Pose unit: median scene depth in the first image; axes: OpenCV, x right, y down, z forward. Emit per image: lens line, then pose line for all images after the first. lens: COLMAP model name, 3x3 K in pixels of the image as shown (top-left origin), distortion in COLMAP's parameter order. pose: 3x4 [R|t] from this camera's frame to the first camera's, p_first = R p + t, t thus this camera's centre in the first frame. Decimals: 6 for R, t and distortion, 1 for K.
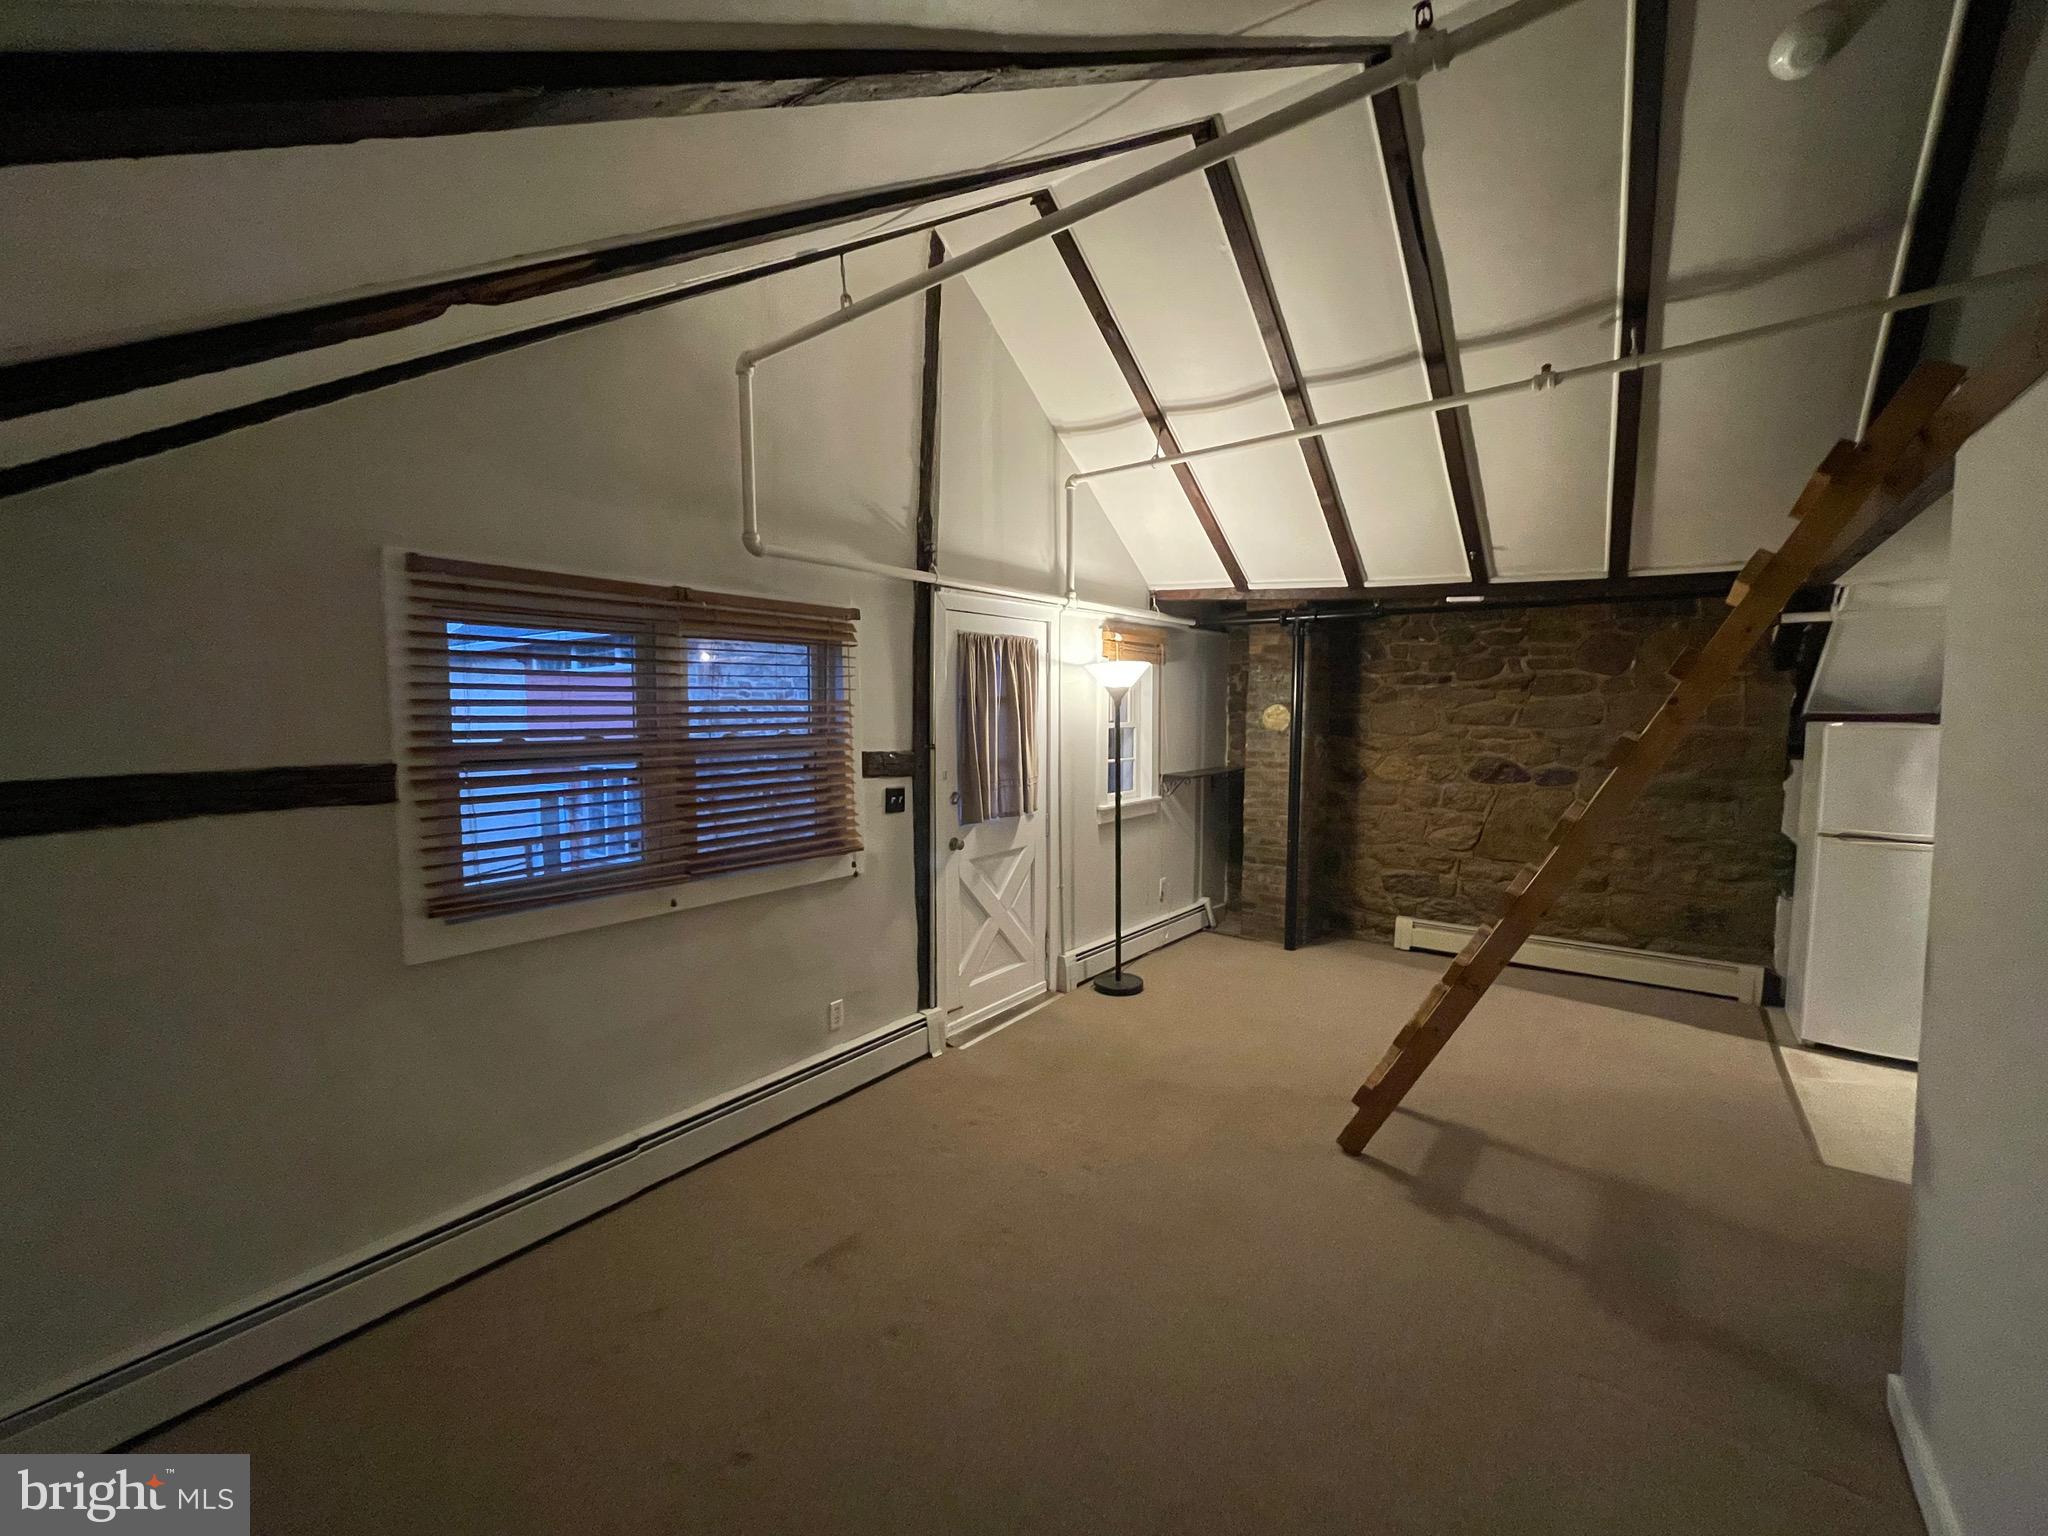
lens RADIAL K [[826.6, 0, 1036.4], [0, 826.6, 765.8], [0, 0, 1]] dist [-0.001931, -0.000543]
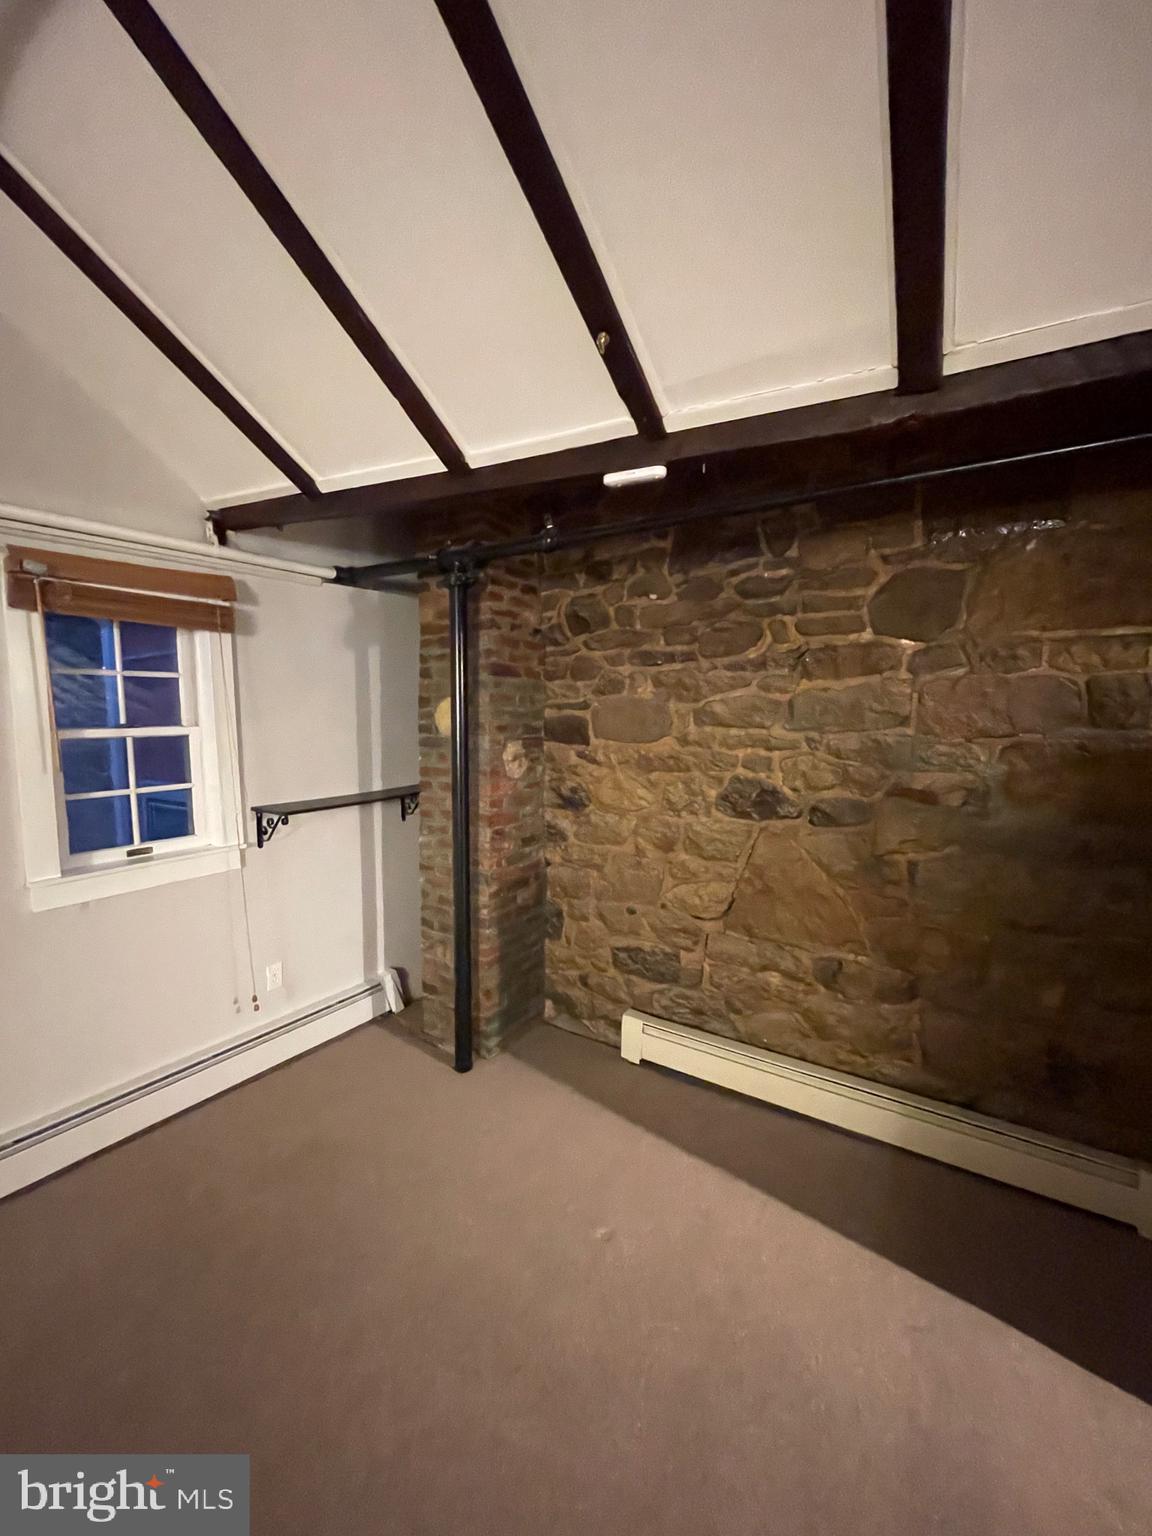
lens RADIAL K [[620.0, 0, 580.5], [0, 620.0, 766.8], [0, 0, 1]] dist [-0.001931, -0.000543]
pose [[0.998526, -0.009982, 0.053352, 0.391411], [0.008629, 0.999637, 0.025535, -0.031679], [-0.053587, -0.025037, 0.998249, 0.522359]]
